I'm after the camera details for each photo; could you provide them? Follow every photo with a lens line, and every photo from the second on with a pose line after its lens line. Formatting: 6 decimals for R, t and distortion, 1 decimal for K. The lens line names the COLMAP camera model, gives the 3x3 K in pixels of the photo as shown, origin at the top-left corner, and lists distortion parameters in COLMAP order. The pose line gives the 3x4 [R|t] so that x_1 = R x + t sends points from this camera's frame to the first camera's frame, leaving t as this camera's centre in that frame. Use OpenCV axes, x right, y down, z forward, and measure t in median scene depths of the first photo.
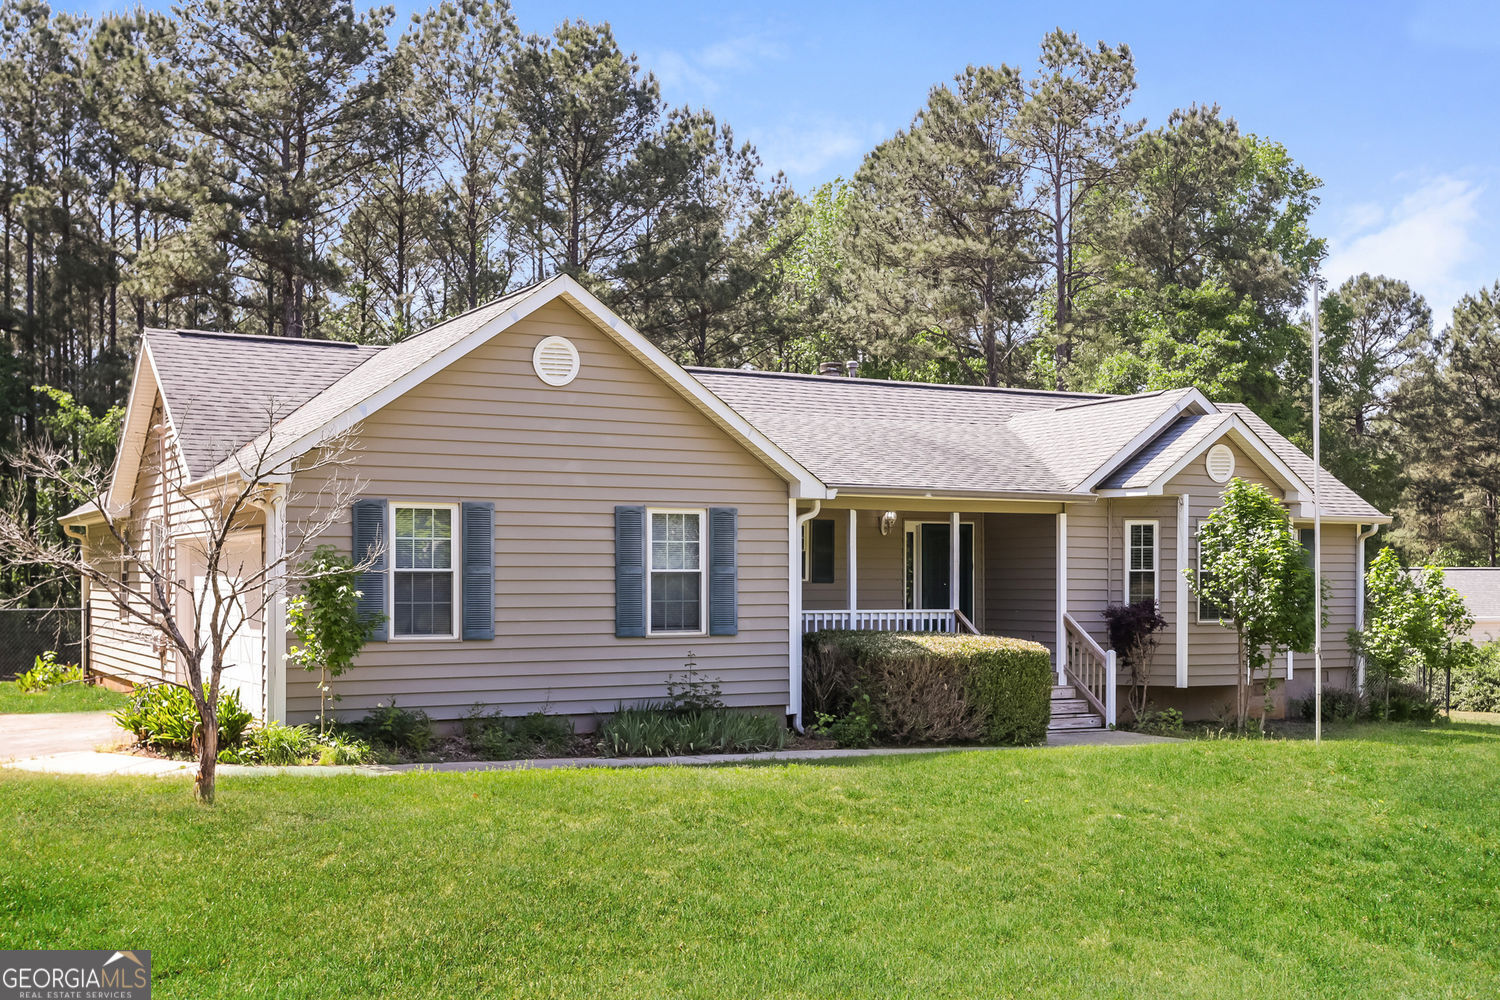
lens RADIAL K [[1689.3, 0, 748.5], [0, 1689.3, 563.3], [0, 0, 1]] dist [0.117681, 0.009027]
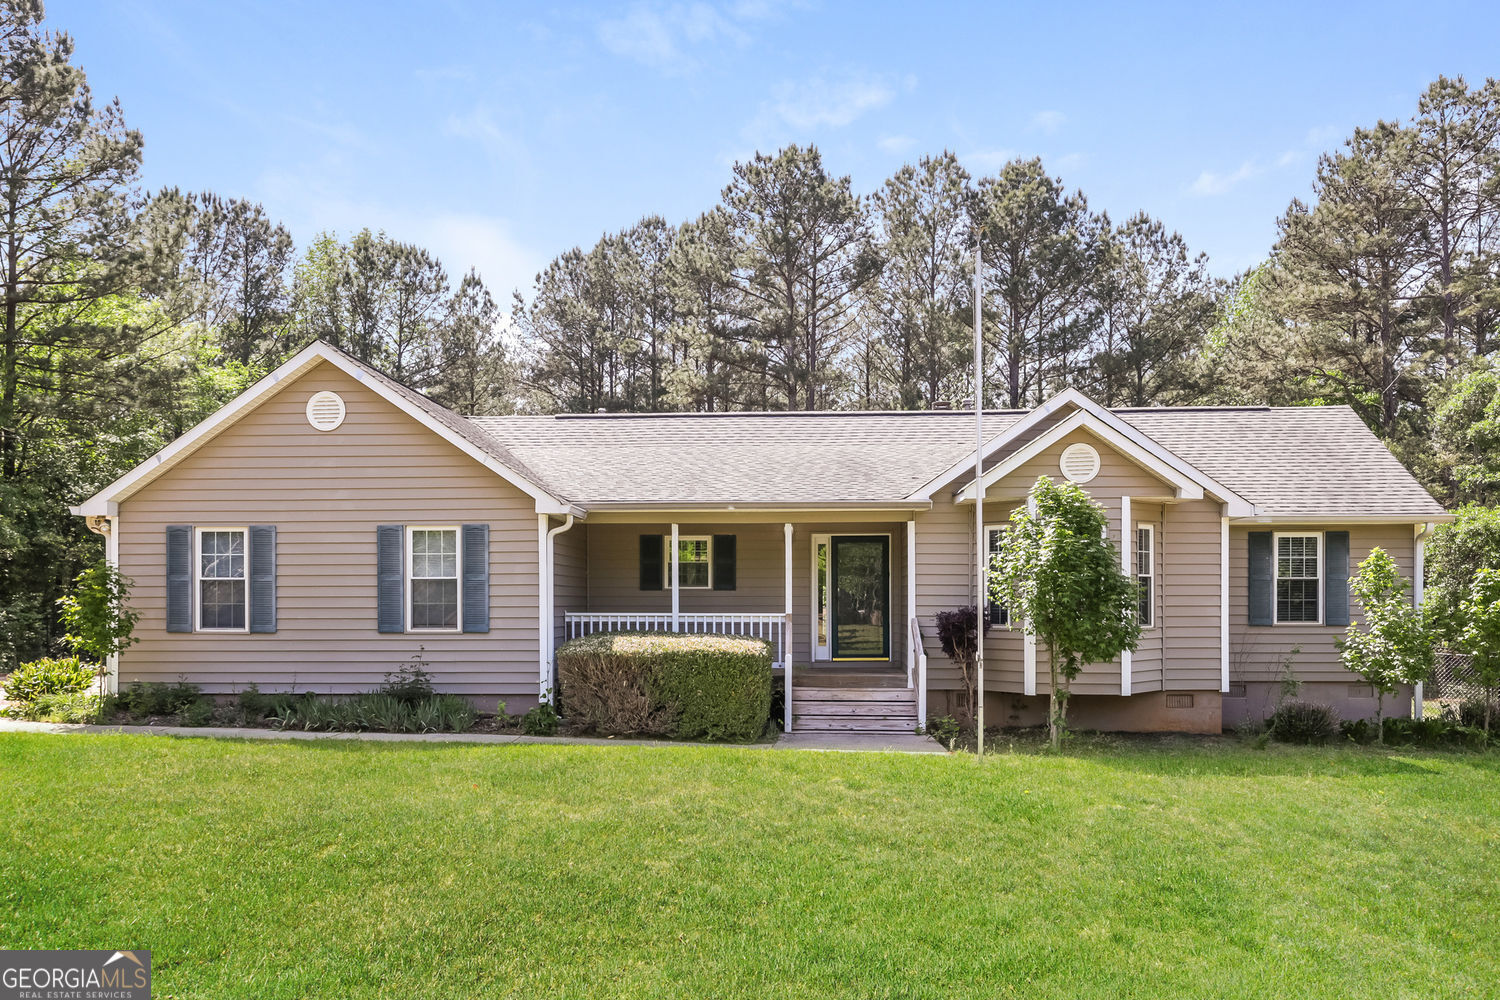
lens RADIAL K [[1185.4, 0, 754.4], [0, 1185.4, 565.5], [0, 0, 1]] dist [0.004448, -0.006840]
pose [[0.855444, -0.011431, -0.517768, 0.578140], [0.007135, 0.999922, -0.010288, 0.005669], [0.517845, 0.005106, 0.855459, 0.394540]]
